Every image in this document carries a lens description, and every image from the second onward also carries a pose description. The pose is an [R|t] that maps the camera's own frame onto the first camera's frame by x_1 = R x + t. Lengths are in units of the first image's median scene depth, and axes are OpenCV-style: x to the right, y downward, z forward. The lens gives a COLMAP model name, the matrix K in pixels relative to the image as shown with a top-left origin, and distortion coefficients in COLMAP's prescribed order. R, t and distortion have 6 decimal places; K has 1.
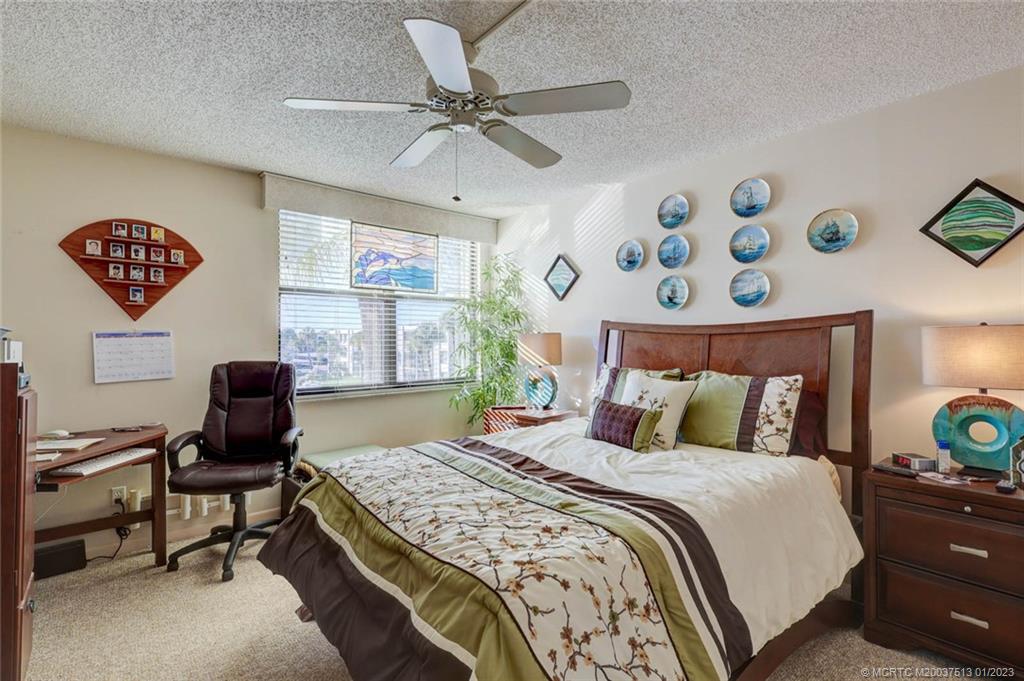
lens RADIAL K [[478.9, 0, 512.8], [0, 478.9, 339.2], [0, 0, 1]] dist [-0.005805, 0.001502]
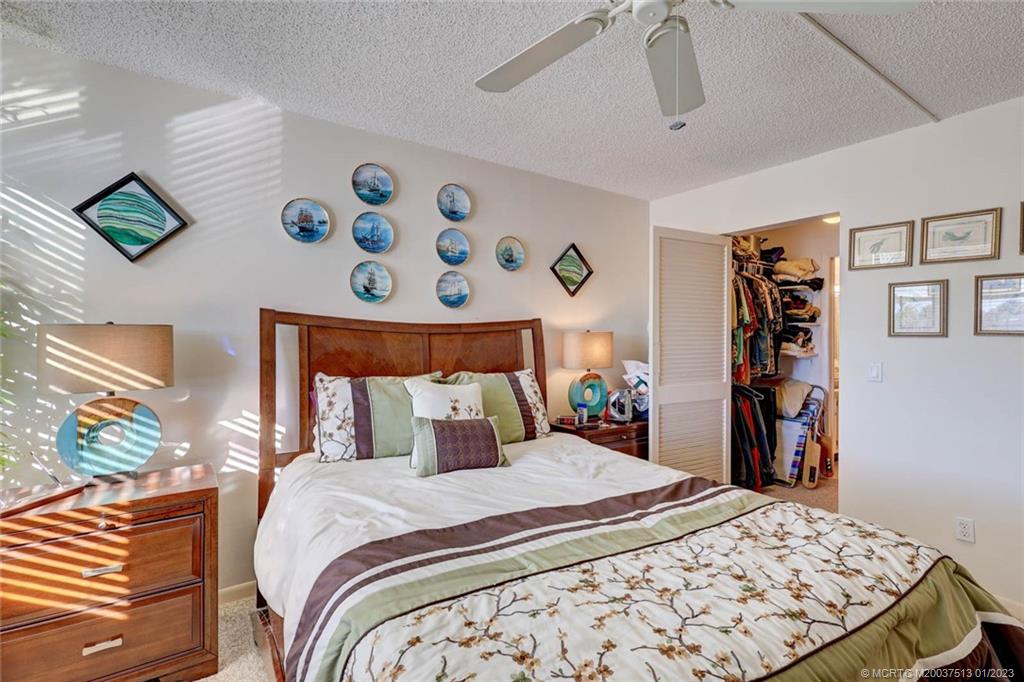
lens RADIAL K [[478.9, 0, 511.4], [0, 478.9, 337.8], [0, 0, 1]] dist [-0.005805, 0.001502]
pose [[0.116381, 0.007061, 0.993180, -0.518369], [-0.003799, 0.999971, -0.006664, 0.003701], [-0.993197, -0.002998, 0.116404, 0.752433]]
